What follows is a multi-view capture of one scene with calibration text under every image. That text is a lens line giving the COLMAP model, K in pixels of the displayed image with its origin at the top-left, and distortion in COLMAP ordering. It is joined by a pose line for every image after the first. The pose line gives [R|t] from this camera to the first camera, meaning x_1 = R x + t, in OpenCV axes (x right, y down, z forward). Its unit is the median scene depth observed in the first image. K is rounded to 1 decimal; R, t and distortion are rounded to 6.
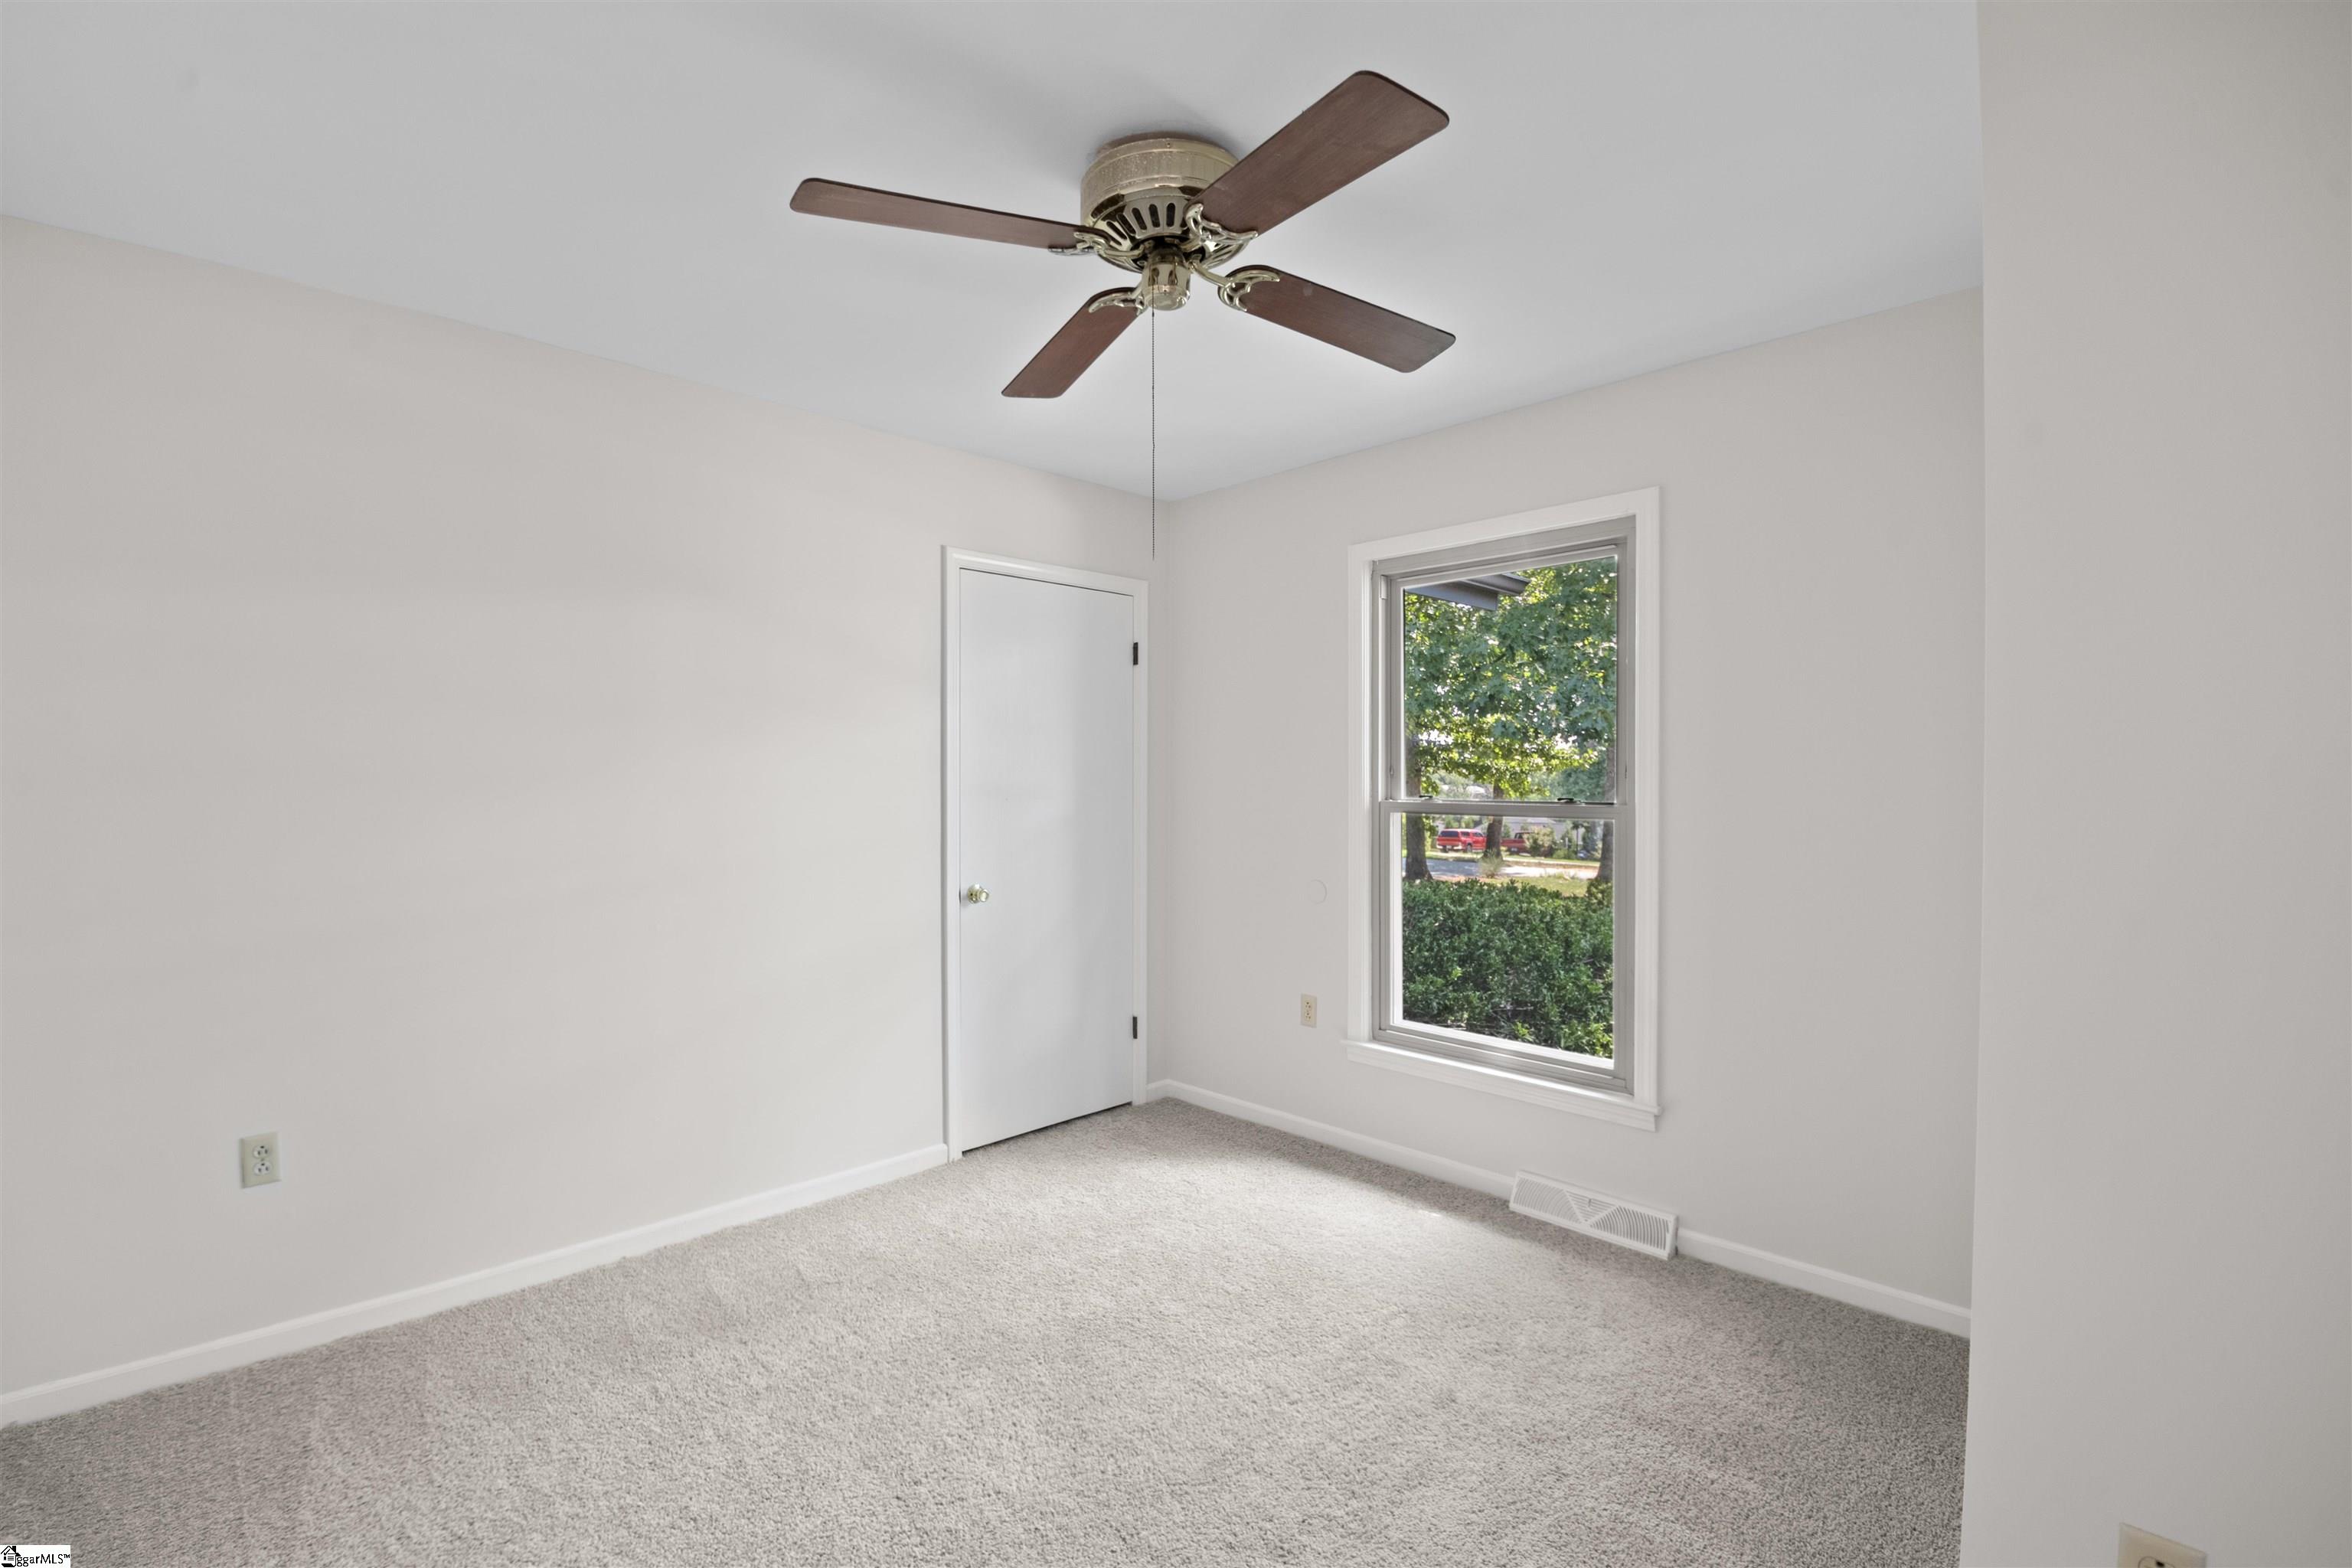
lens RADIAL K [[1051.2, 0, 1179.7], [0, 1051.2, 787.5], [0, 0, 1]] dist [-0.002780, -0.000158]
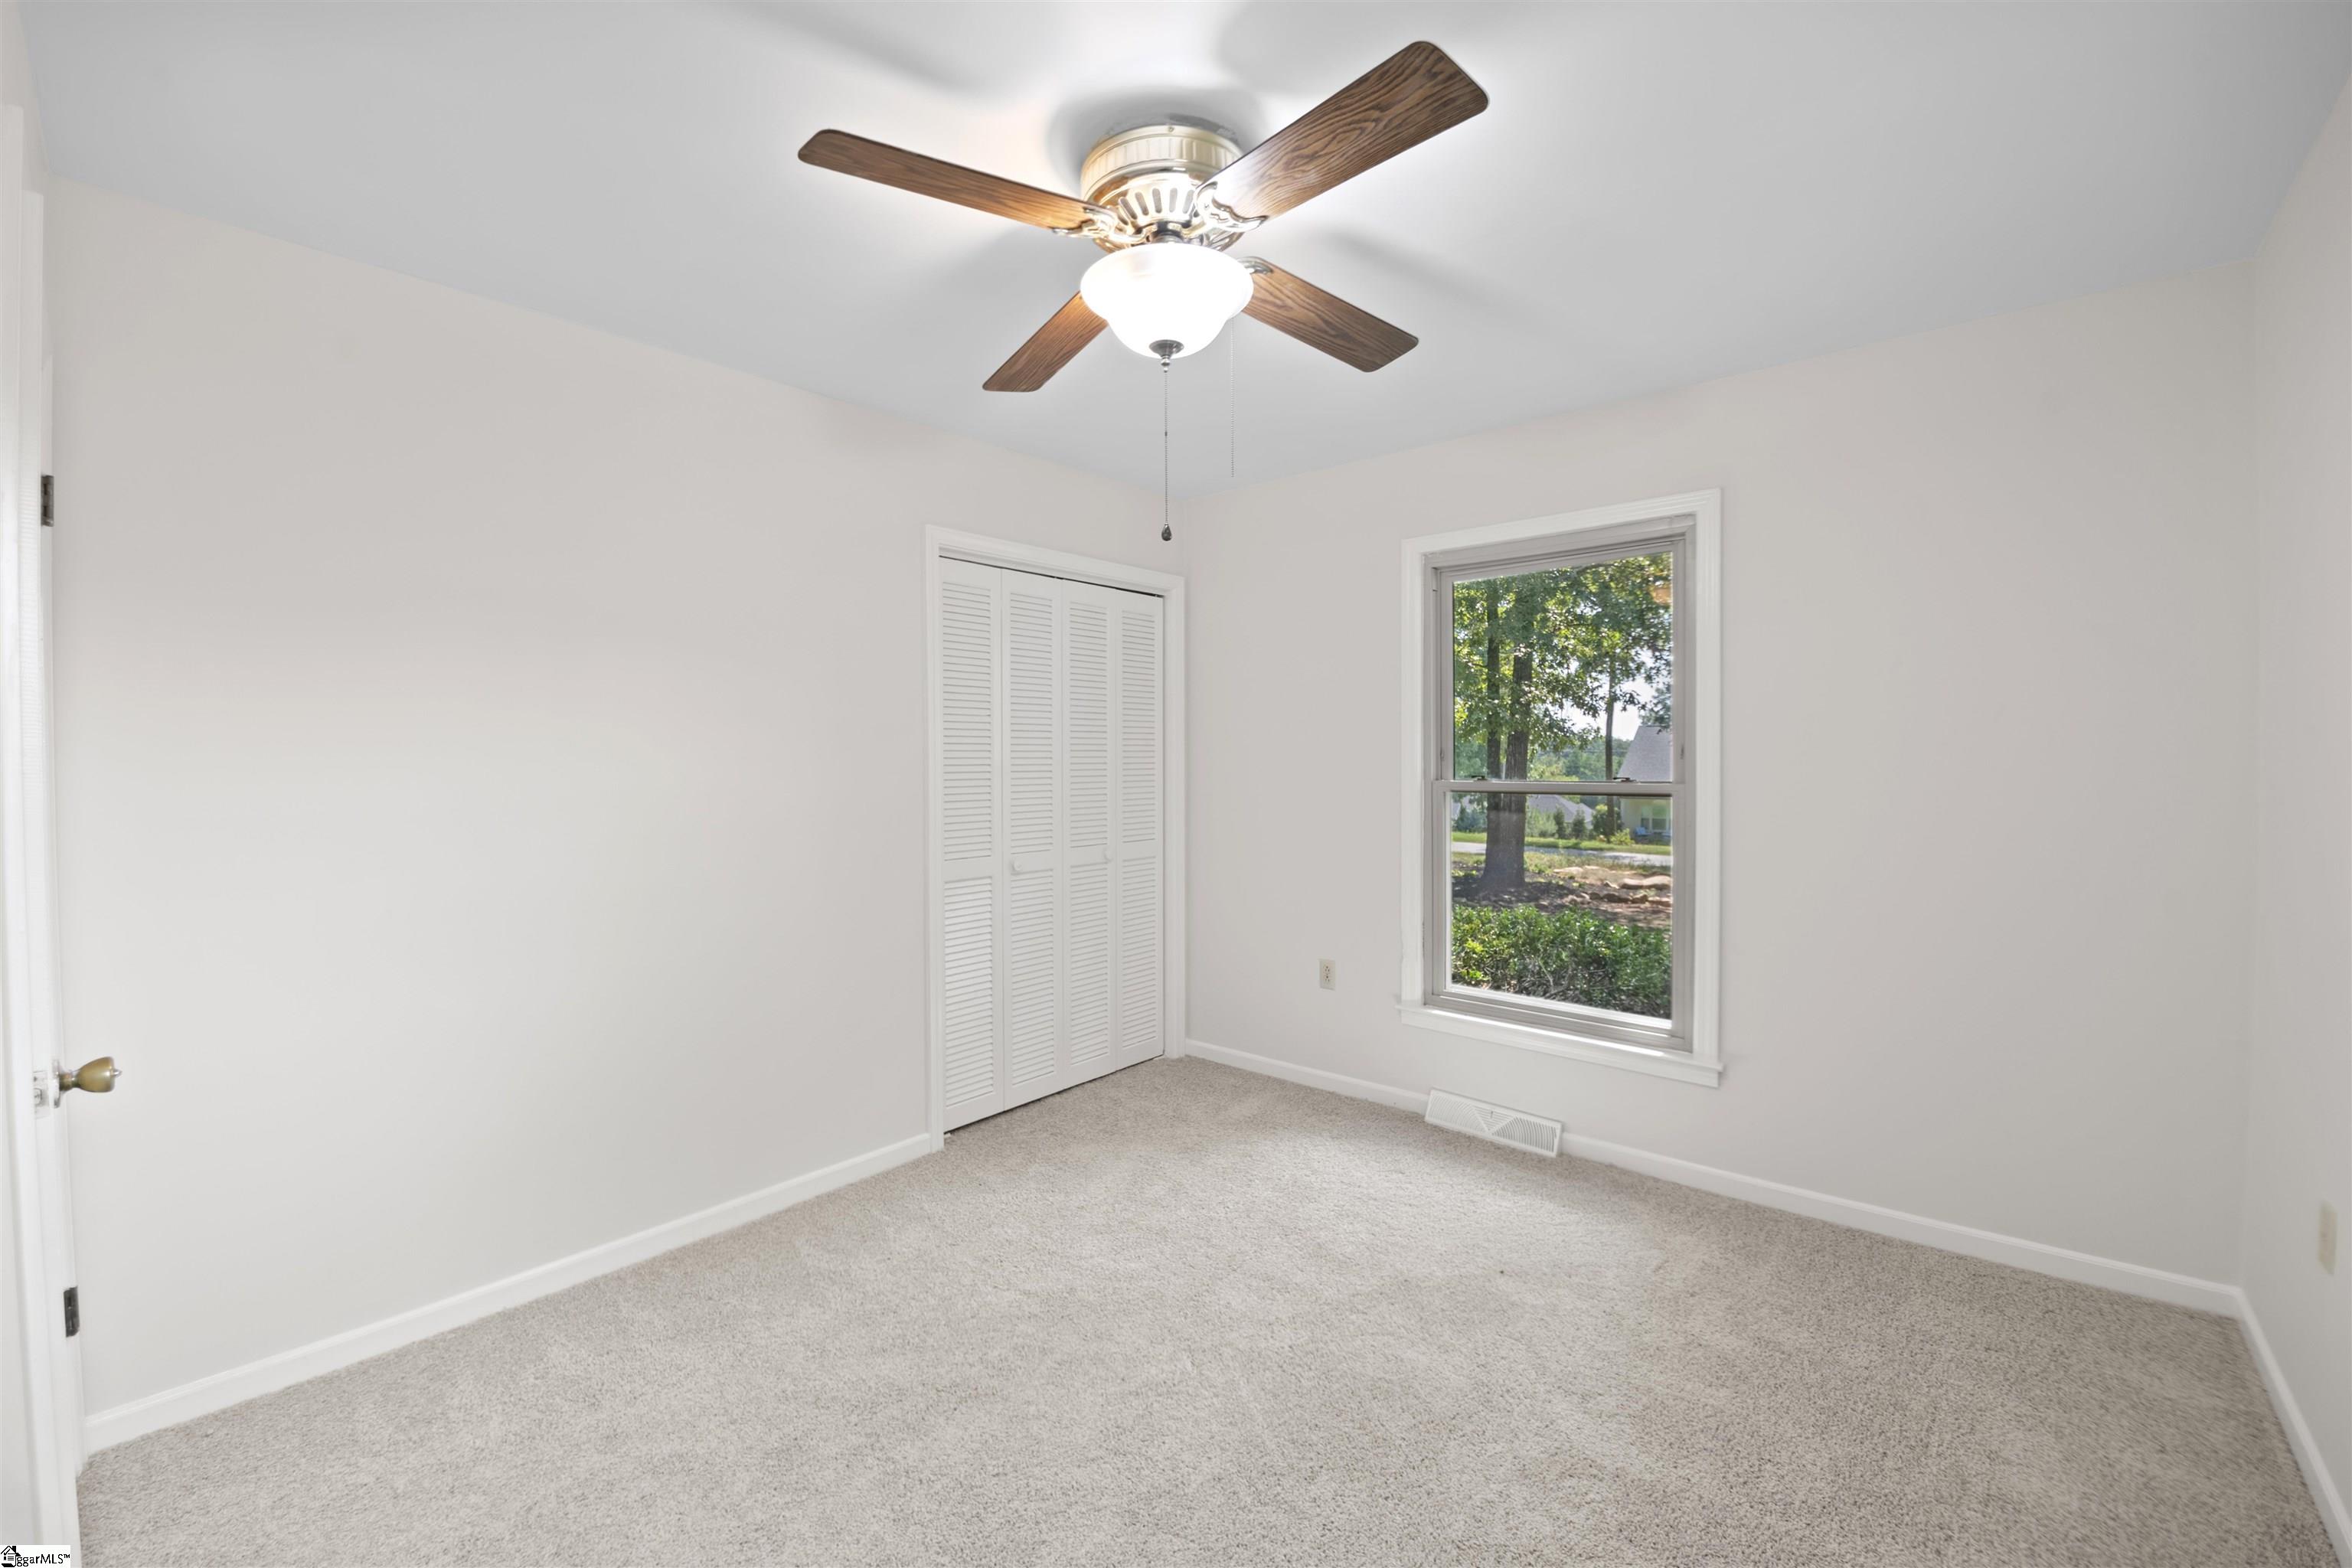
lens RADIAL K [[958.3, 0, 1182.6], [0, 958.3, 766.1], [0, 0, 1]] dist [-0.003672, -0.000360]
pose [[0.996143, -0.018886, 0.085686, -0.141581], [0.017508, 0.999705, 0.016808, -0.022791], [-0.085978, -0.015243, 0.996180, 0.060433]]
